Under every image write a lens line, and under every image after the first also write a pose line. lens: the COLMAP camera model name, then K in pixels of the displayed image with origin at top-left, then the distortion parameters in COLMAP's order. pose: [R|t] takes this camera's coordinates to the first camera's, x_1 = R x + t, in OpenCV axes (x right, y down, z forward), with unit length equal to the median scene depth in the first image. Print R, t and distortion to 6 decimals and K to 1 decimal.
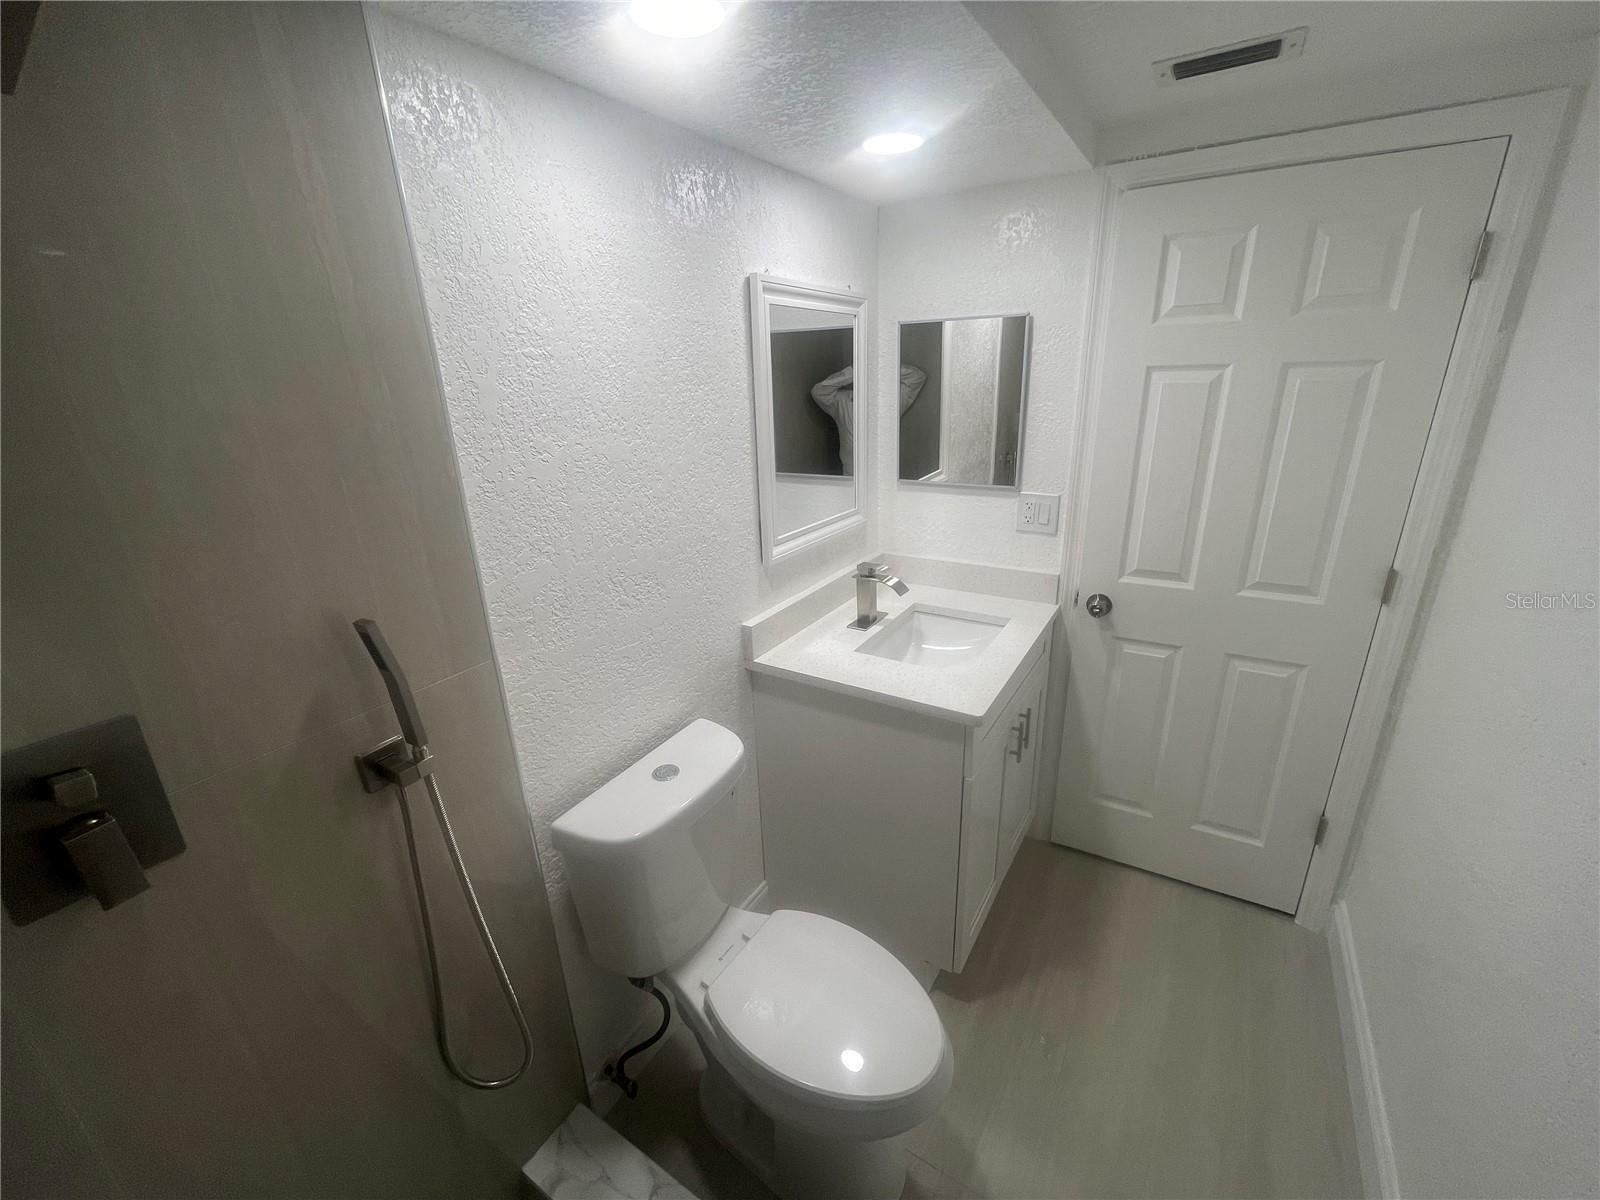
lens RADIAL K [[651.7, 0, 800.6], [0, 651.7, 595.1], [0, 0, 1]] dist [-0.000533, 0.000000]
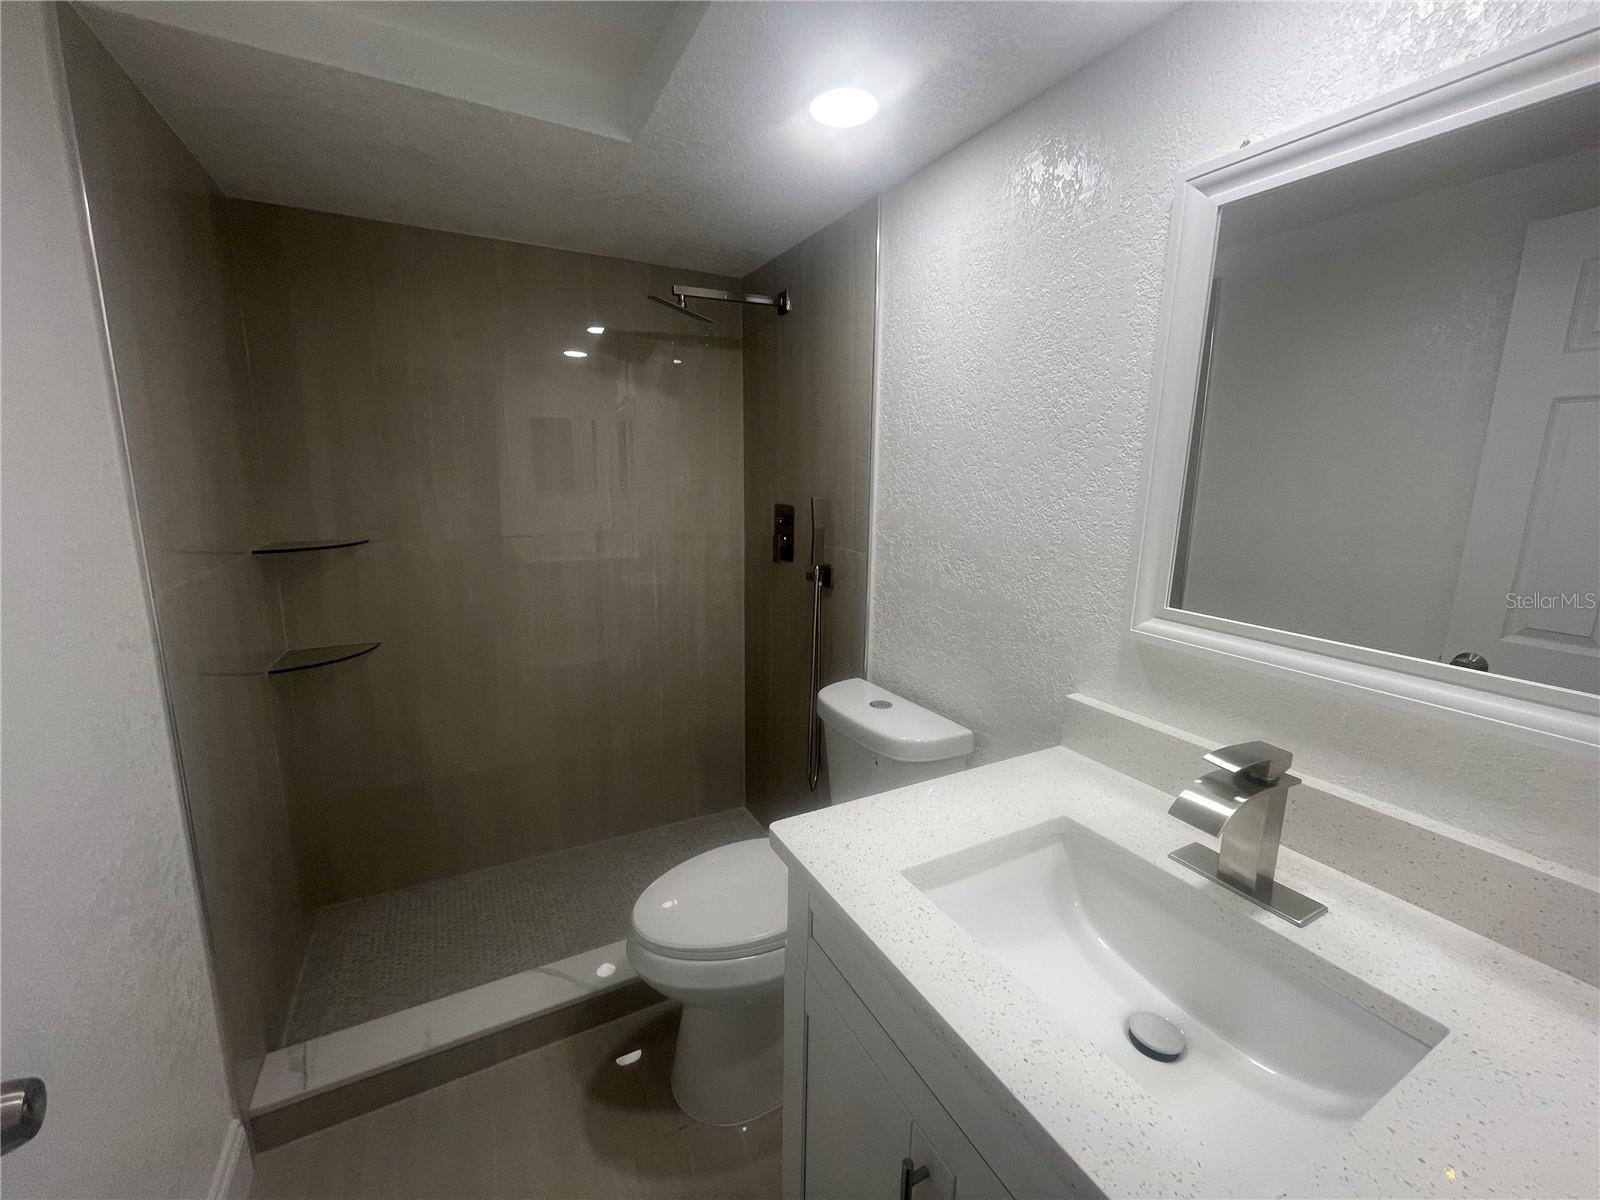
lens RADIAL K [[651.7, 0, 800.6], [0, 651.7, 595.1], [0, 0, 1]] dist [-0.000533, 0.000000]
pose [[-0.496649, 0.185169, -0.847969, 0.819194], [-0.282742, 0.889171, 0.359766, -0.282519], [0.820608, 0.418434, -0.389251, 1.249754]]
